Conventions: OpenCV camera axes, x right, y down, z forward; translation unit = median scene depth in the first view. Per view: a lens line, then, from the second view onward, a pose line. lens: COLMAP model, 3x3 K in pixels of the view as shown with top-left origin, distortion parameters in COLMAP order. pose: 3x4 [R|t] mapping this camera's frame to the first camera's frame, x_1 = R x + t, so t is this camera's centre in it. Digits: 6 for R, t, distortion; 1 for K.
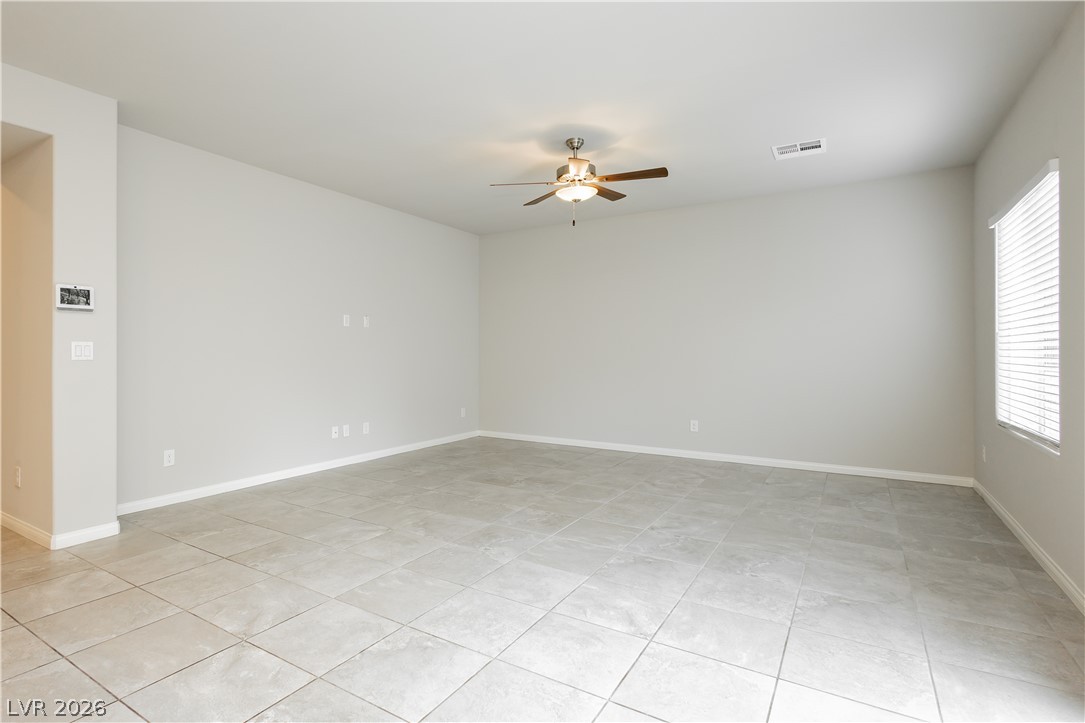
lens RADIAL K [[597.1, 0, 543.0], [0, 597.1, 352.4], [0, 0, 1]] dist [0.000841, -0.000428]
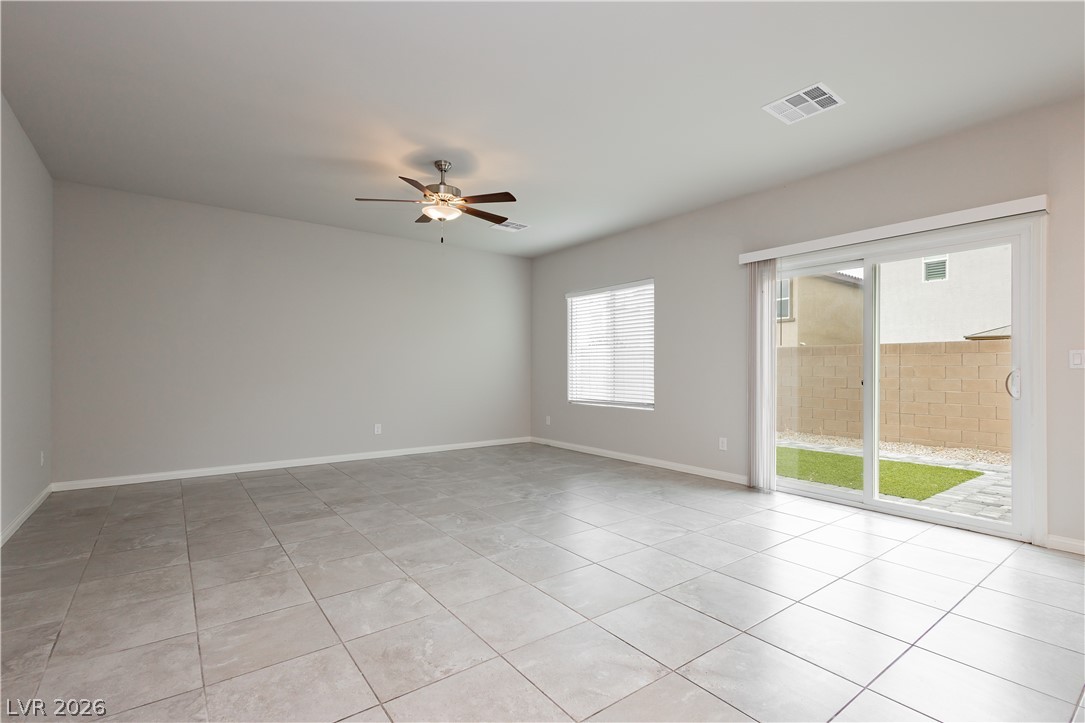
lens RADIAL K [[497.4, 0, 546.3], [0, 497.4, 370.9], [0, 0, 1]] dist [0.004701, 0.000245]
pose [[0.328806, -0.004542, 0.944387, -0.802948], [0.001192, 0.999990, 0.004395, 0.014491], [-0.944397, -0.000319, 0.328808, 0.587658]]
